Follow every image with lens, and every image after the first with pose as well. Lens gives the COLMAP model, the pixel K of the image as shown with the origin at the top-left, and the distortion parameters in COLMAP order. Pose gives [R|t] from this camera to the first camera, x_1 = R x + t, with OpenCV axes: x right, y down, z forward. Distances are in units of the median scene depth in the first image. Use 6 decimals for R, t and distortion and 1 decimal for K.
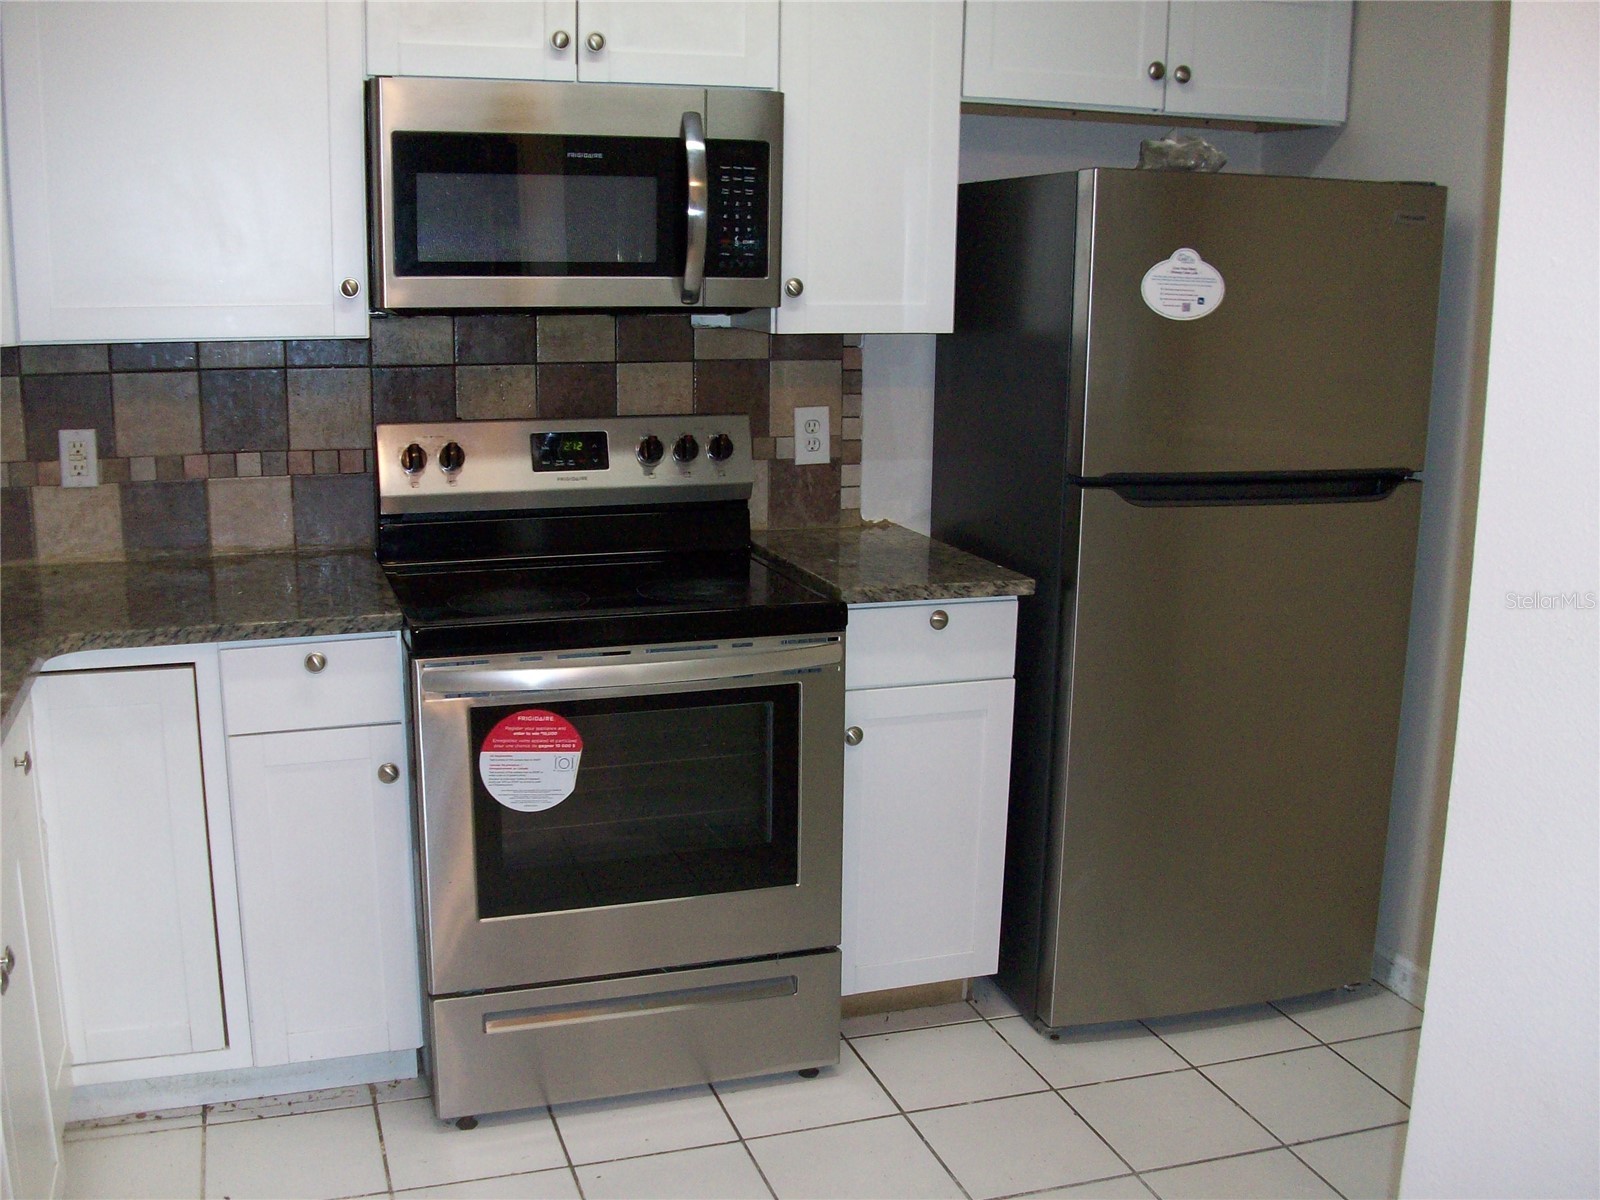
lens RADIAL K [[1605.2, 0, 794.9], [0, 1605.2, 604.5], [0, 0, 1]] dist [-0.161560, 0.084769]
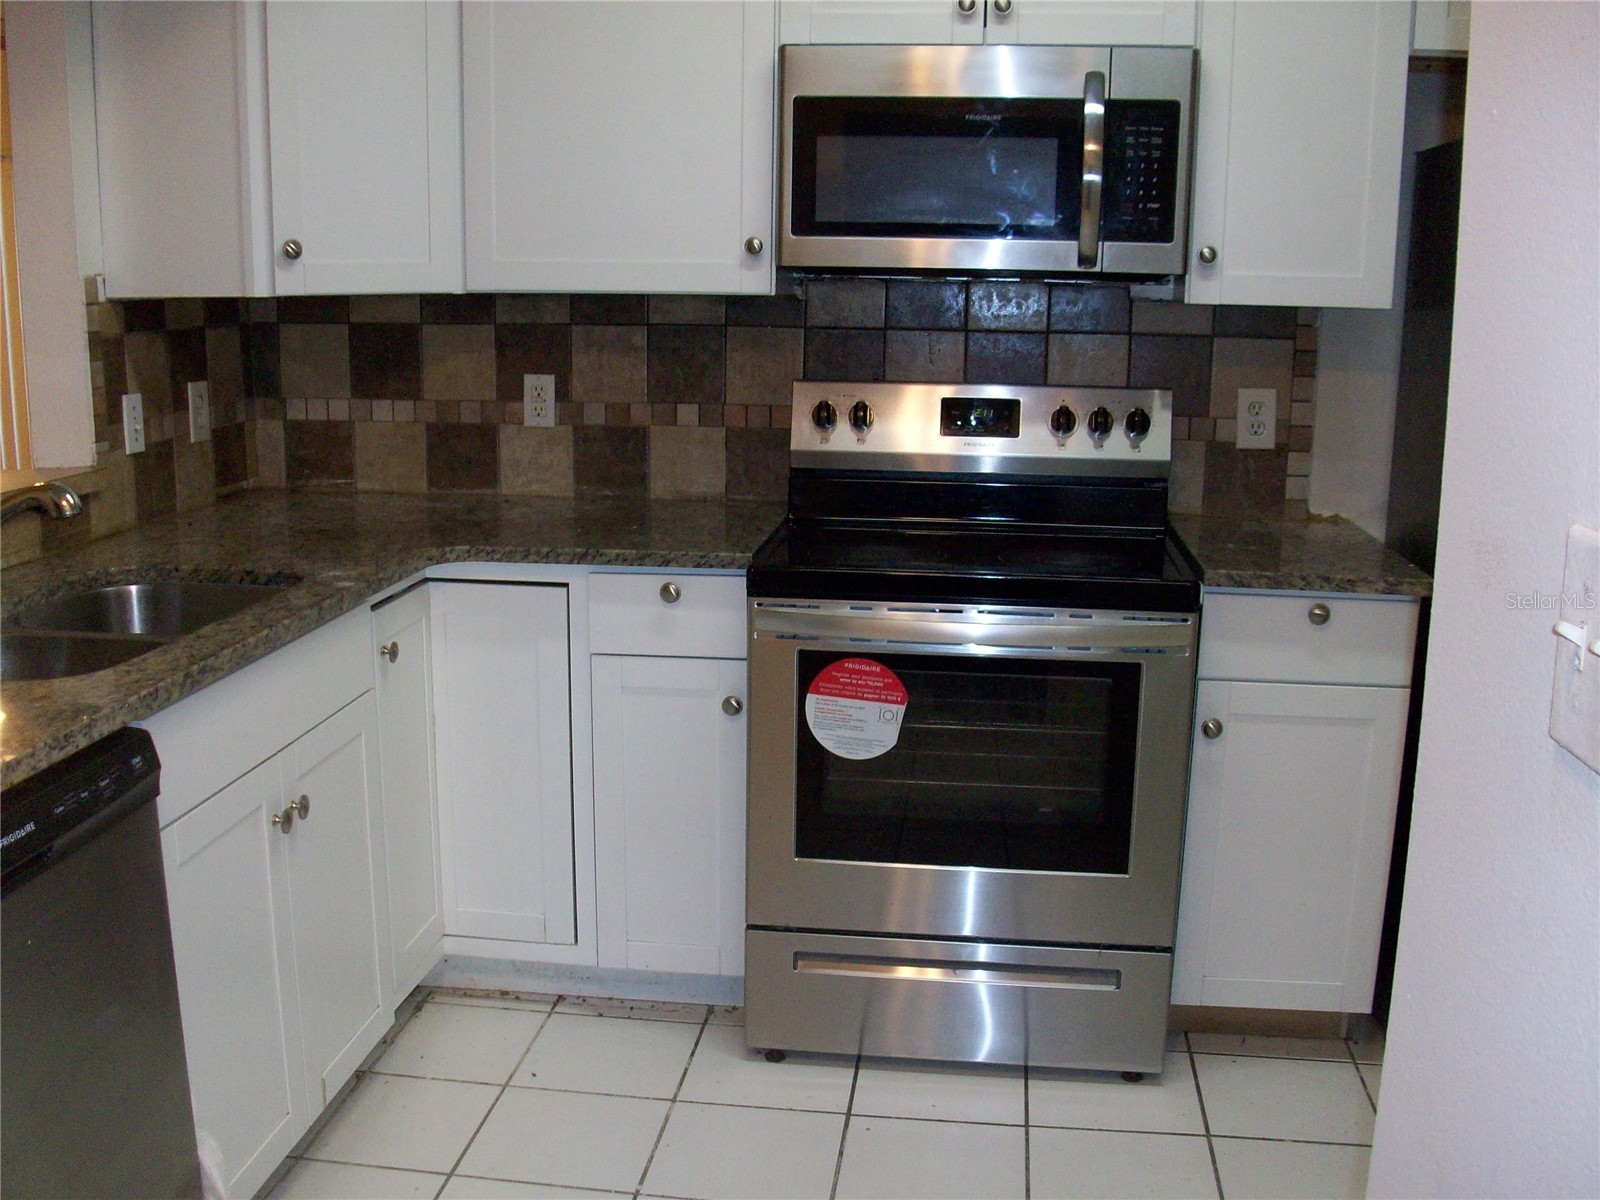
lens RADIAL K [[1605.2, 0, 794.9], [0, 1605.2, 604.5], [0, 0, 1]] dist [-0.161560, 0.084769]
pose [[0.901453, 0.087831, -0.423873, 0.206063], [-0.091552, 0.995732, 0.011622, 0.021582], [0.423085, 0.028330, 0.905647, 0.053296]]
